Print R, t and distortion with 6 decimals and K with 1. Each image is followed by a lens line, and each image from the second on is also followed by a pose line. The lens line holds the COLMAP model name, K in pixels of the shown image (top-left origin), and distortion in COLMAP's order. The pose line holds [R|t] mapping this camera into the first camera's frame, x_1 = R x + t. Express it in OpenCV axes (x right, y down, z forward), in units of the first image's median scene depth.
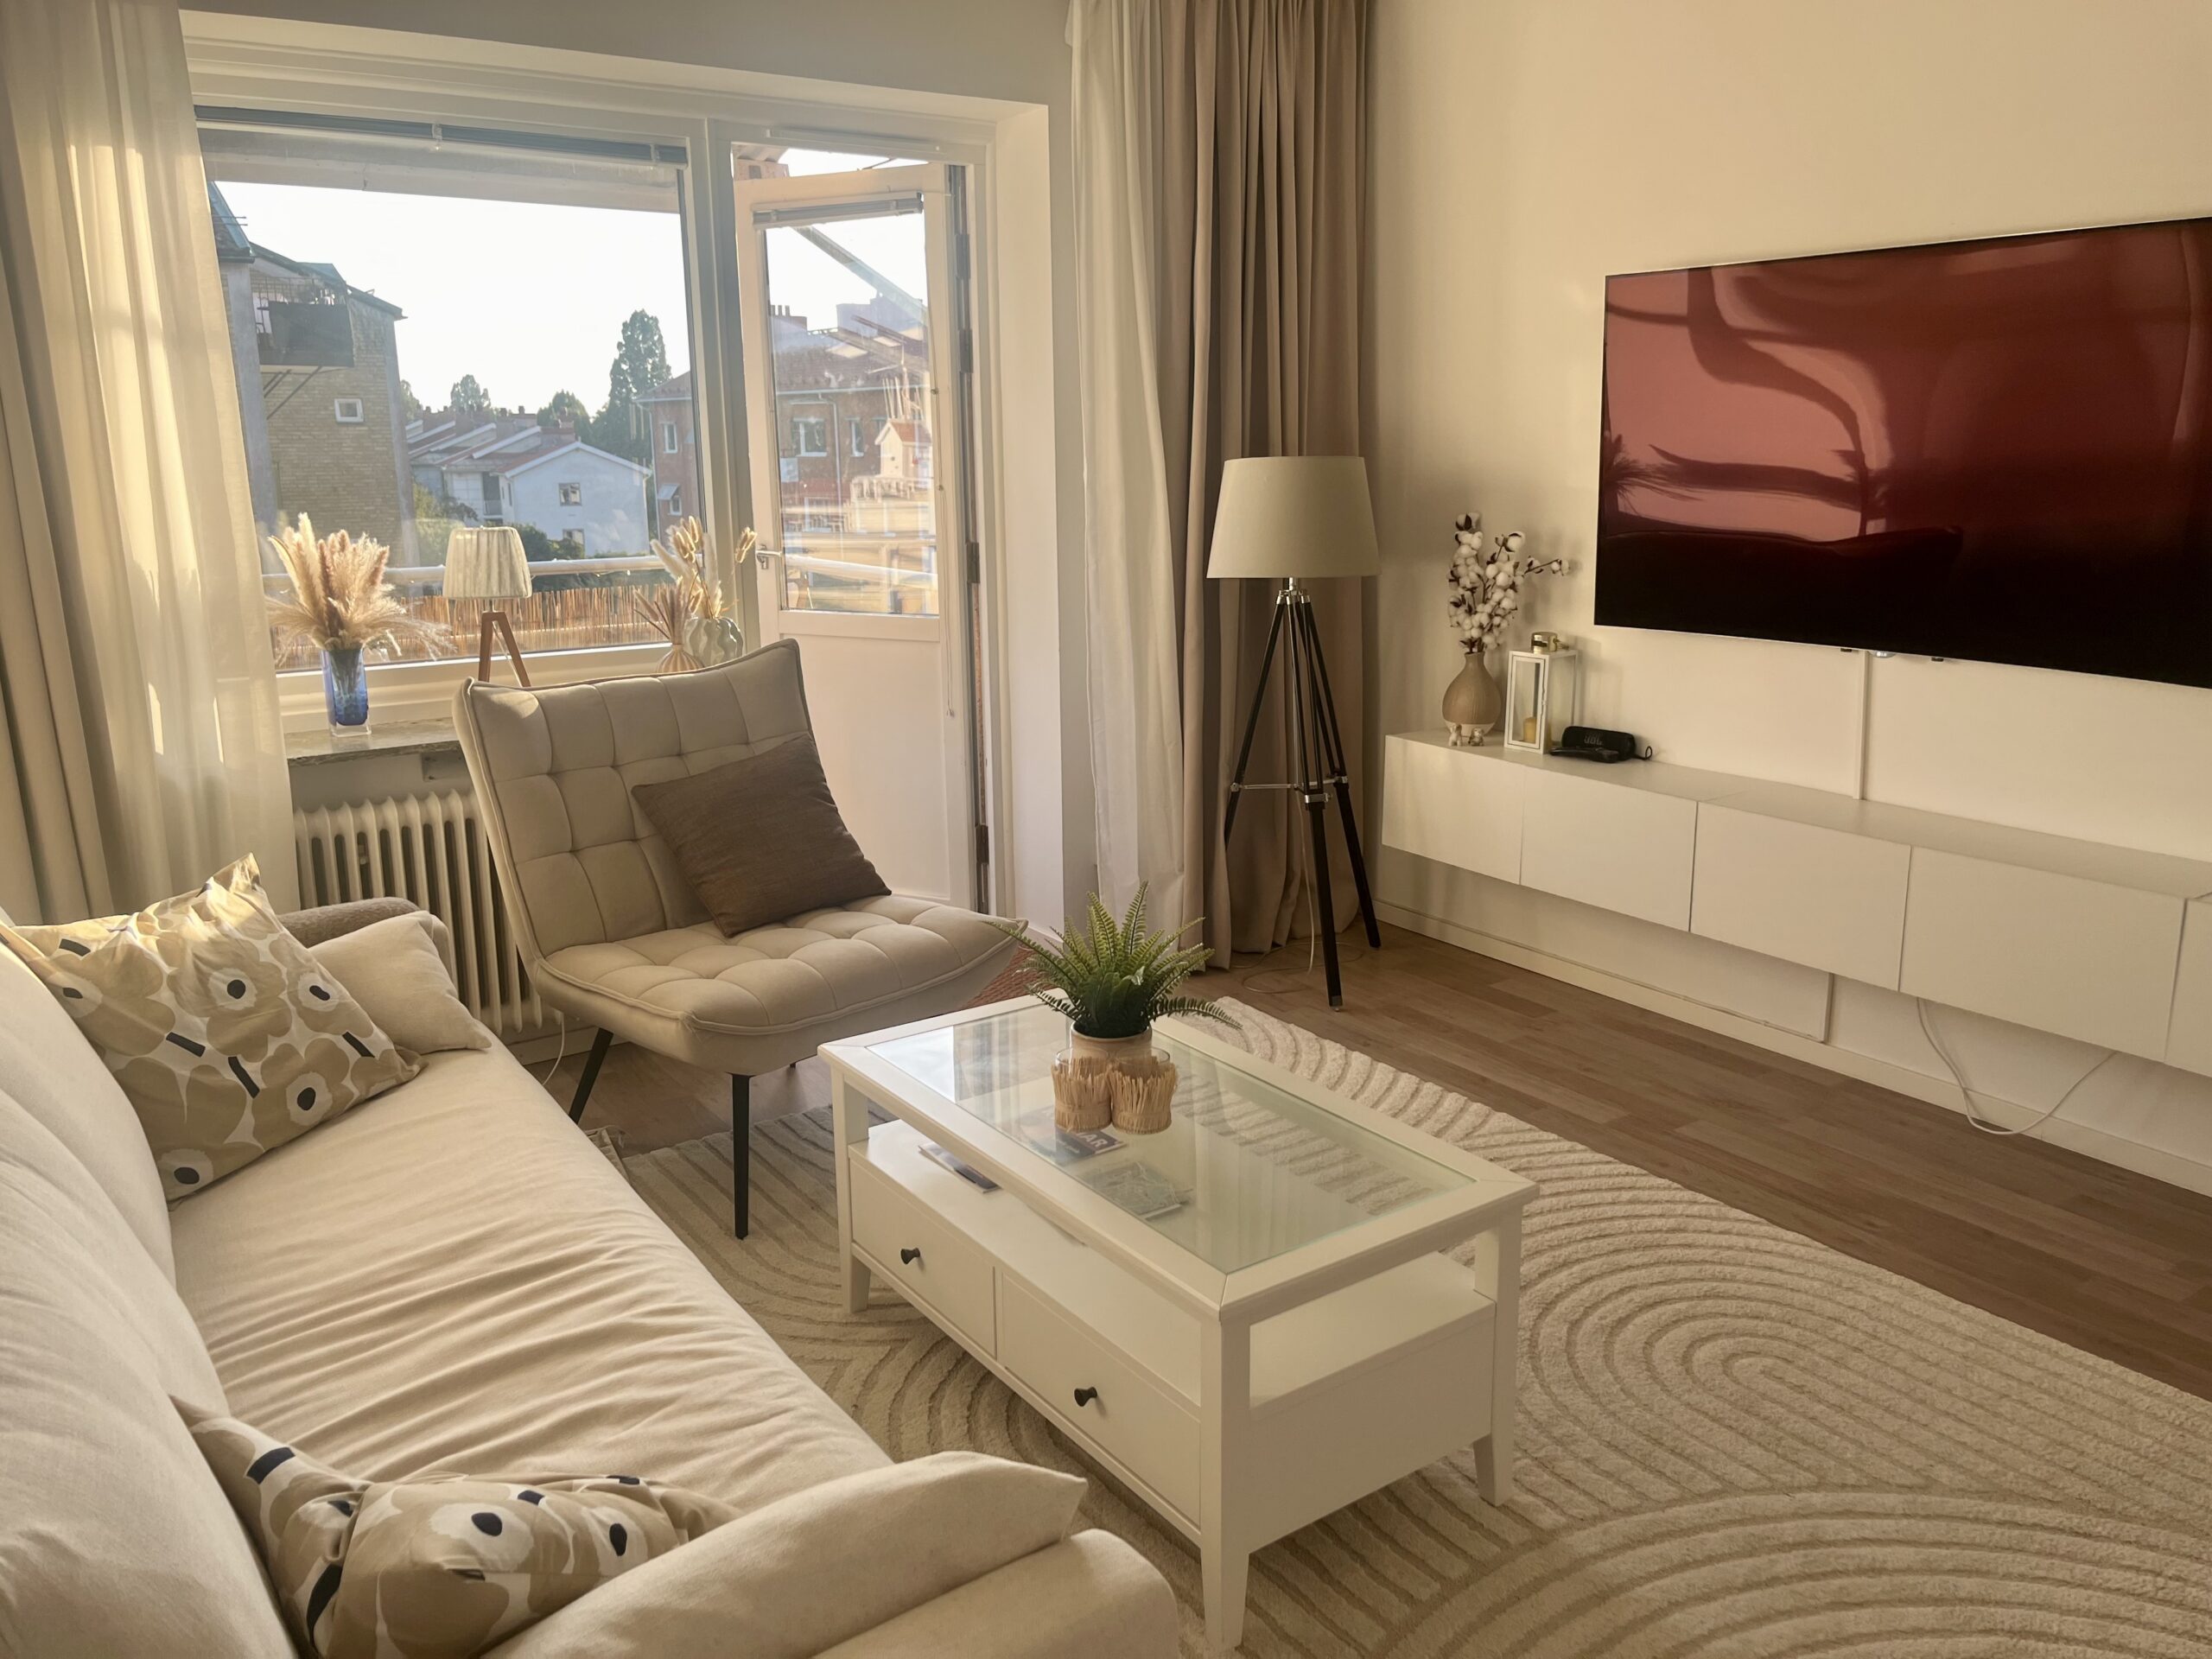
lens RADIAL K [[1679.0, 0, 1106.0], [0, 1679.0, 829.5], [0, 0, 1]] dist [0.003777, 0.000078]
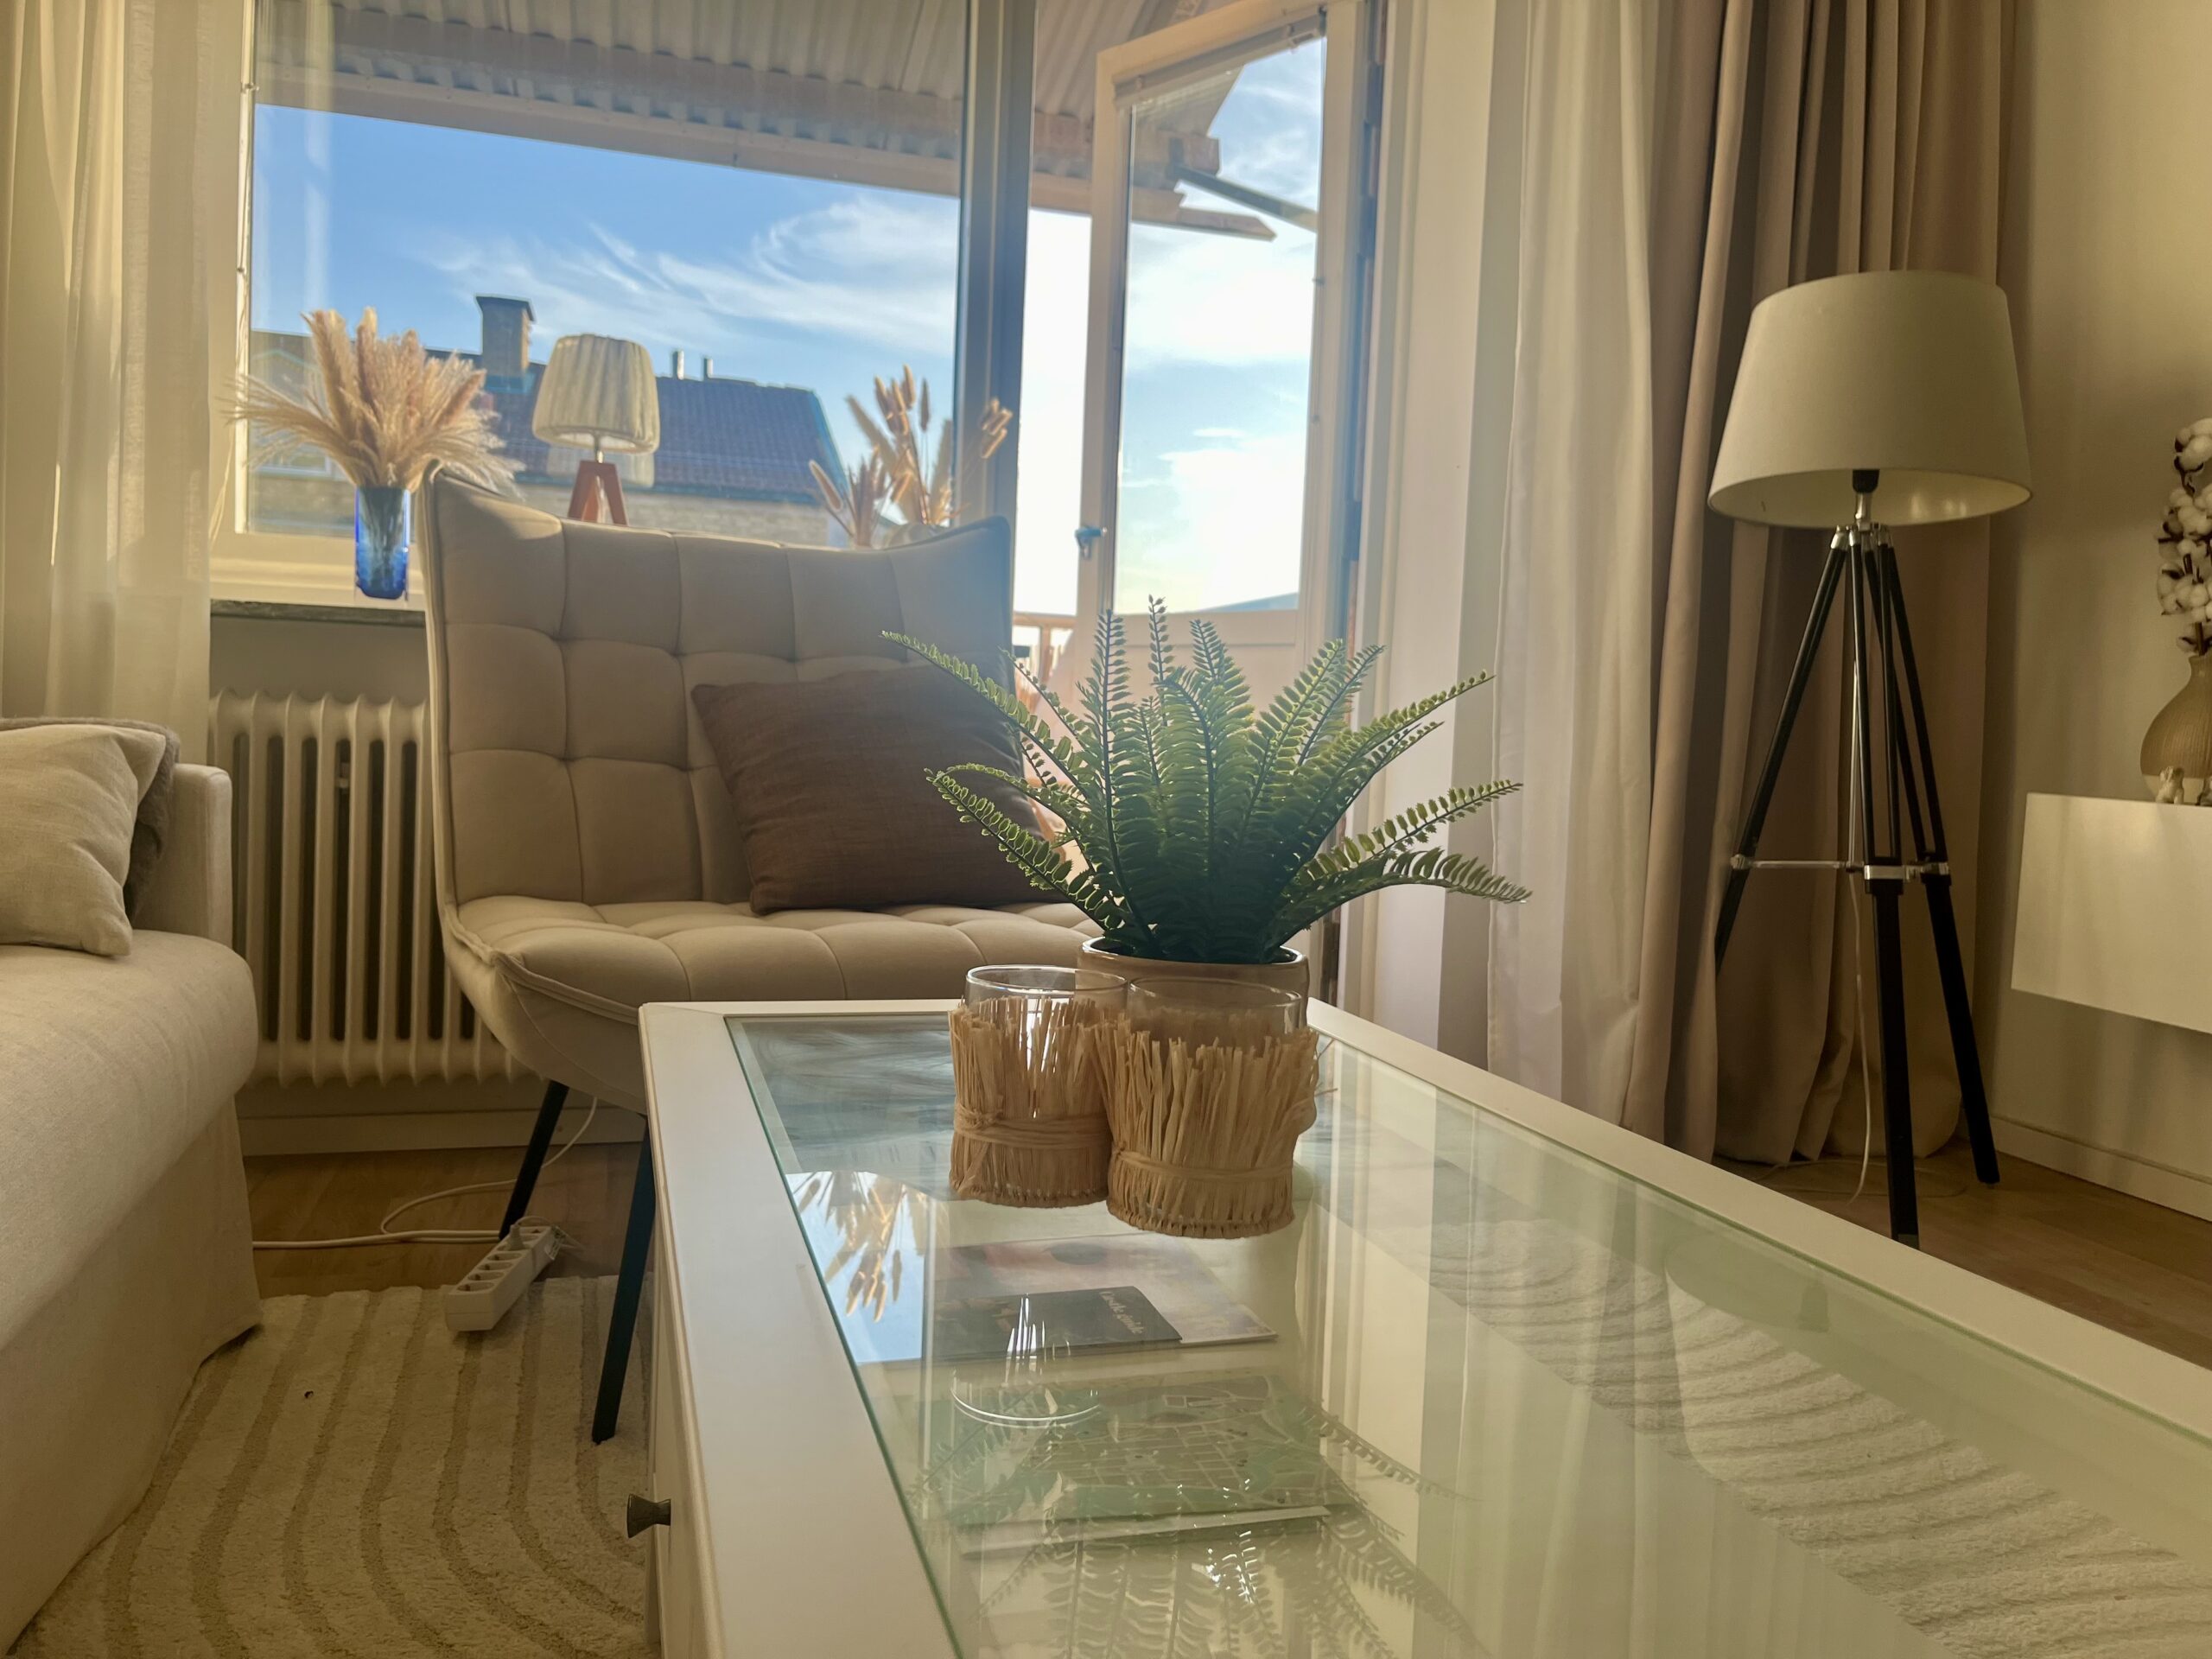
lens RADIAL K [[1763.7, 0, 1106.0], [0, 1763.7, 829.5], [0, 0, 1]] dist [0.000184, -0.007810]
pose [[0.950002, 0.072849, -0.303628, 0.052974], [-0.126497, 0.978824, -0.160939, 0.091180], [0.285474, 0.191300, 0.939100, 0.355867]]
